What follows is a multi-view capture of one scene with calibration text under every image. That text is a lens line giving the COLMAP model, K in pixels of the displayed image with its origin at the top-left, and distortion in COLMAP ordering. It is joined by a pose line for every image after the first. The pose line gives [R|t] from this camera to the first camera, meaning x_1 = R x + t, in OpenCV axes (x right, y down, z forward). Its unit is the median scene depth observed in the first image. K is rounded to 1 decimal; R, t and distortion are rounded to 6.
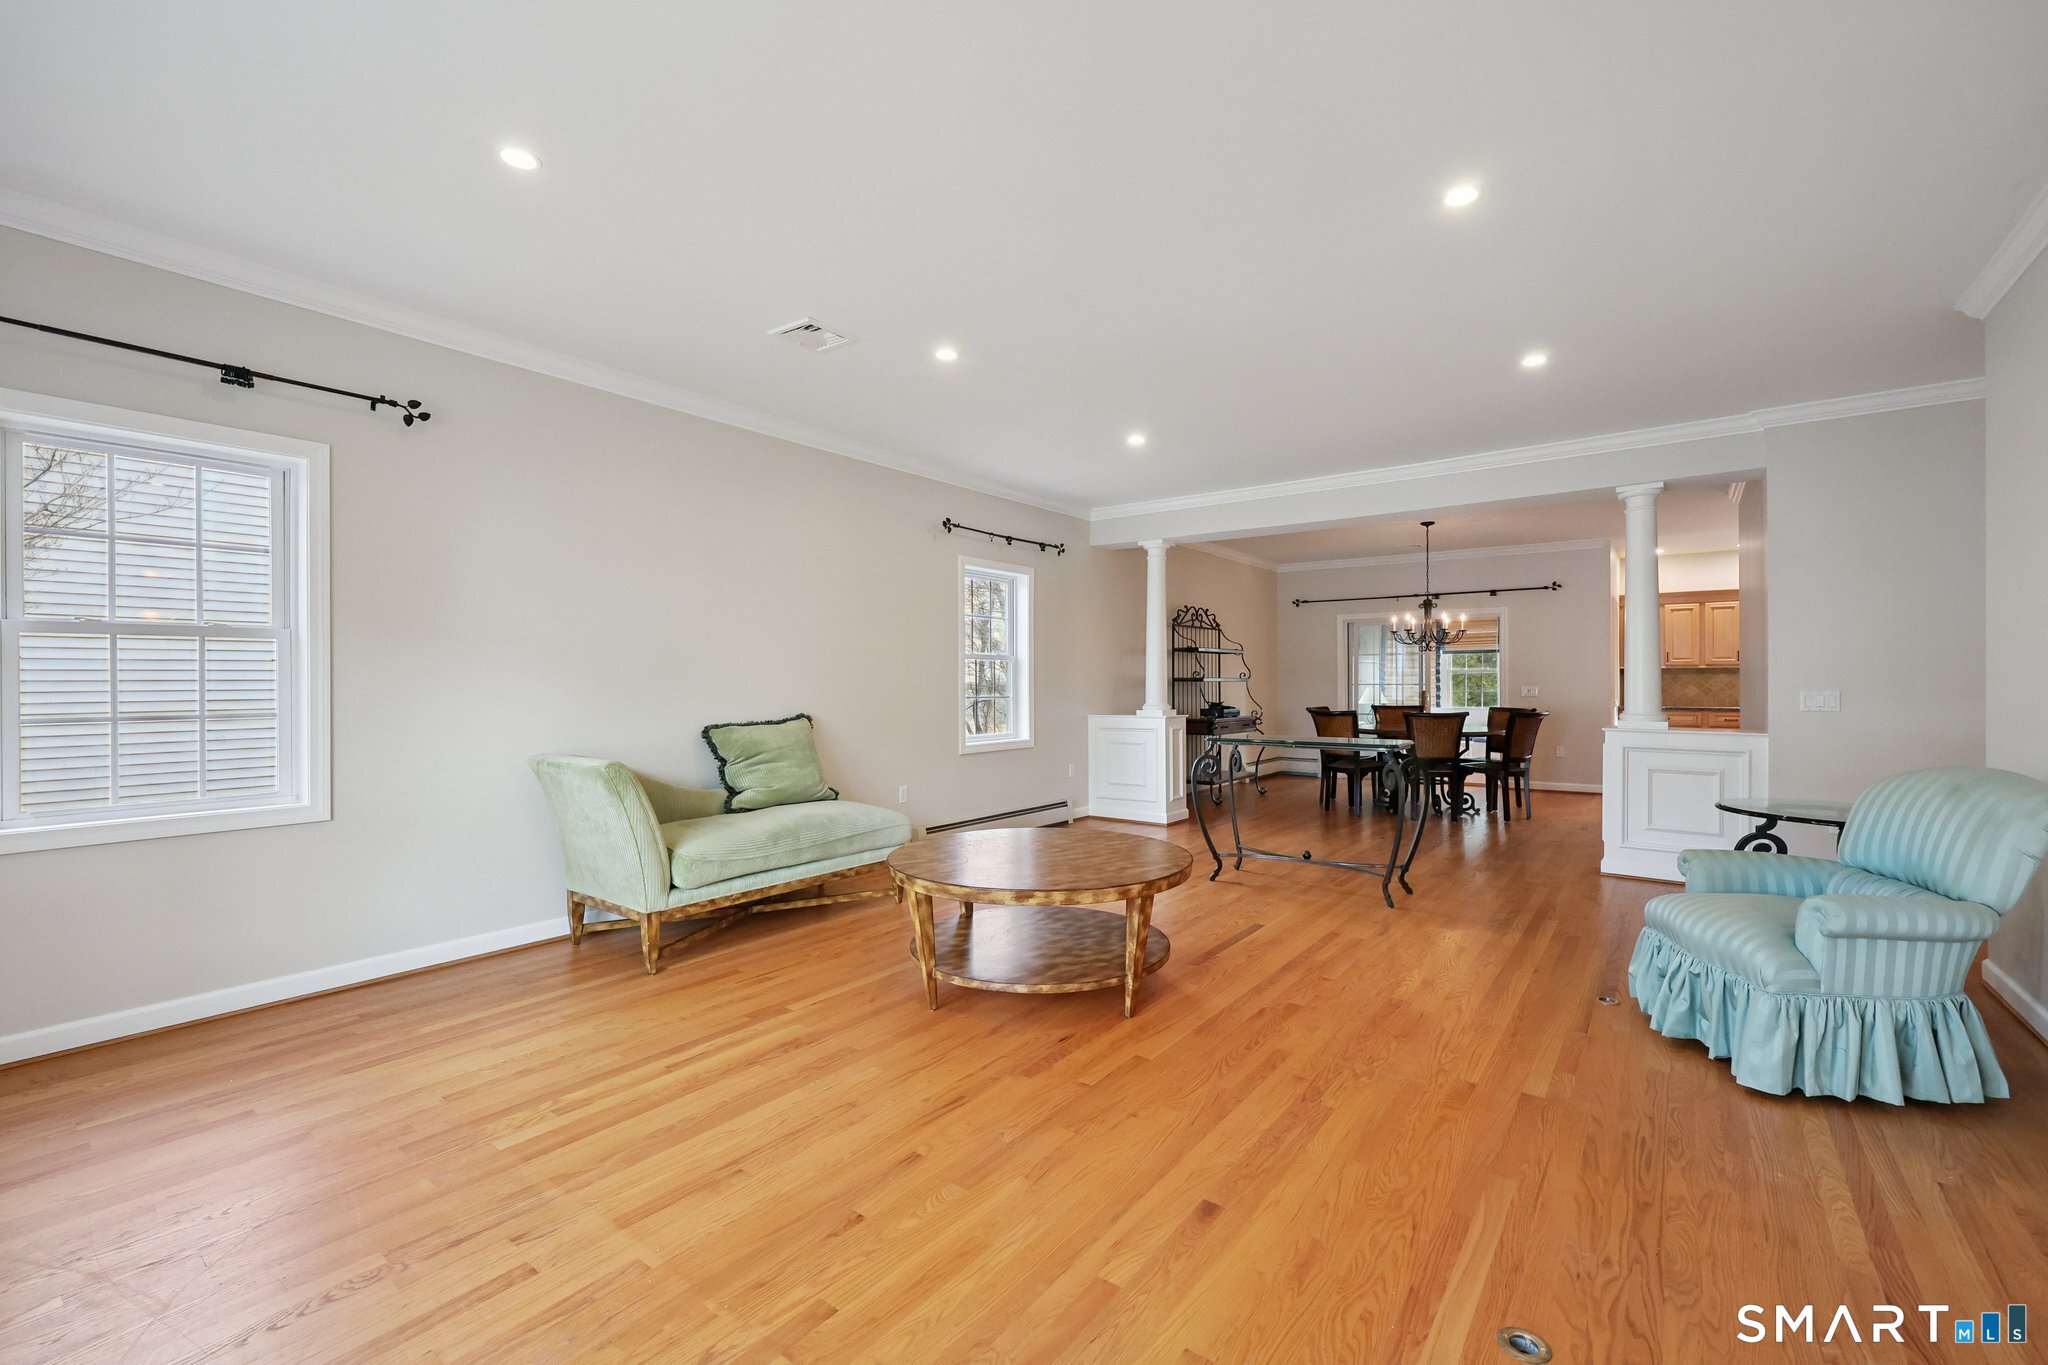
lens RADIAL K [[824.3, 0, 1042.8], [0, 824.3, 679.0], [0, 0, 1]] dist [0.002994, 0.000274]
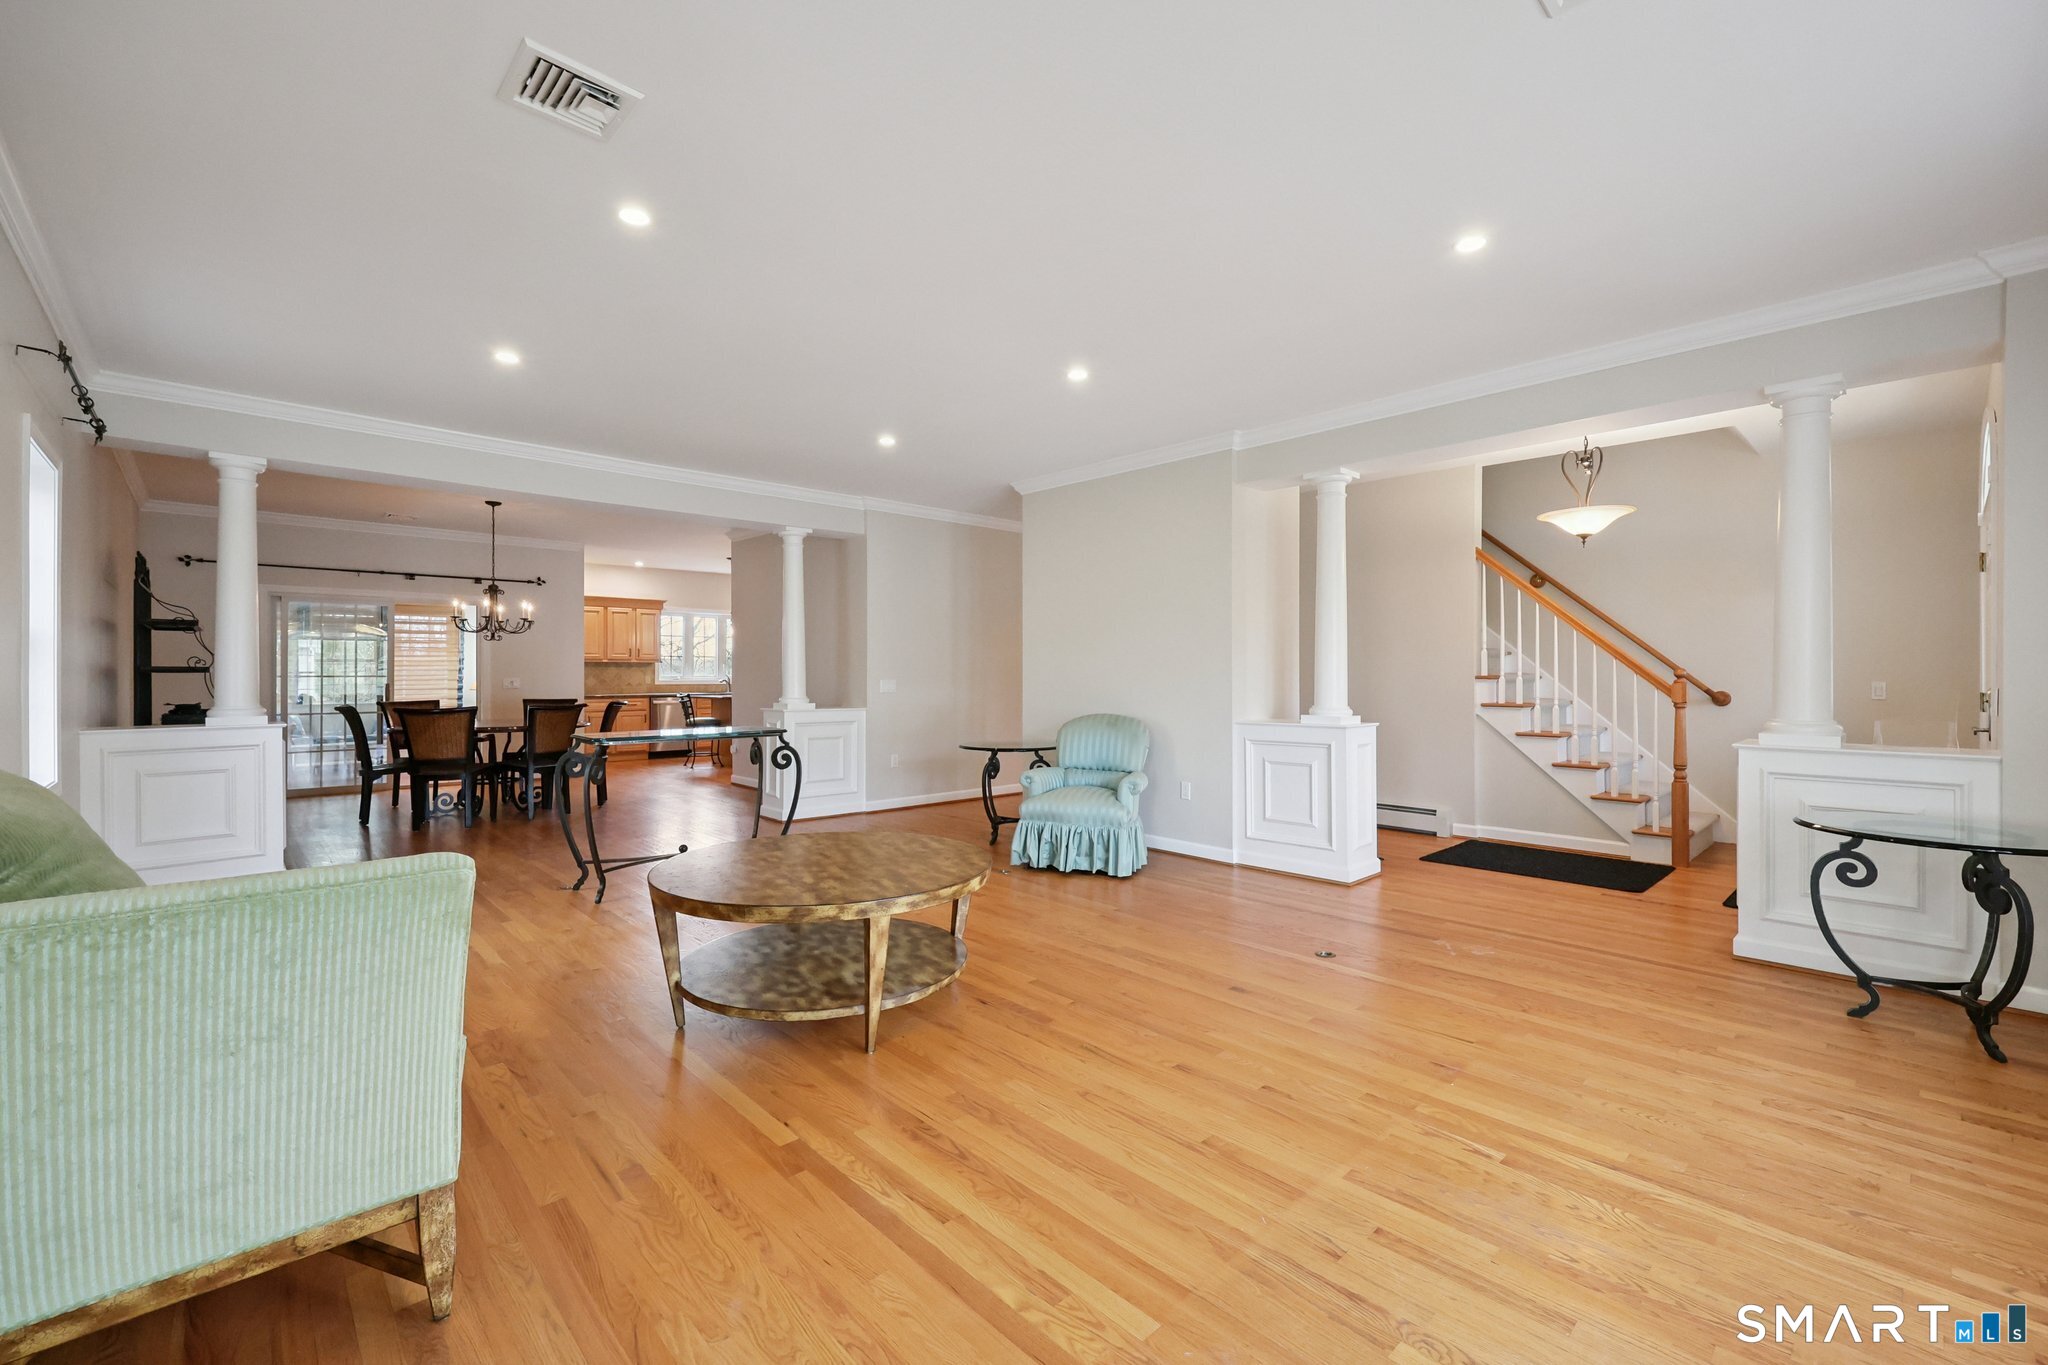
lens RADIAL K [[824.3, 0, 1023.2], [0, 824.3, 671.7], [0, 0, 1]] dist [0.002994, 0.000274]
pose [[0.216139, 0.005492, 0.976347, -1.002520], [-0.006992, 0.999967, -0.004077, 0.003838], [-0.976338, -0.005945, 0.216170, 0.697321]]
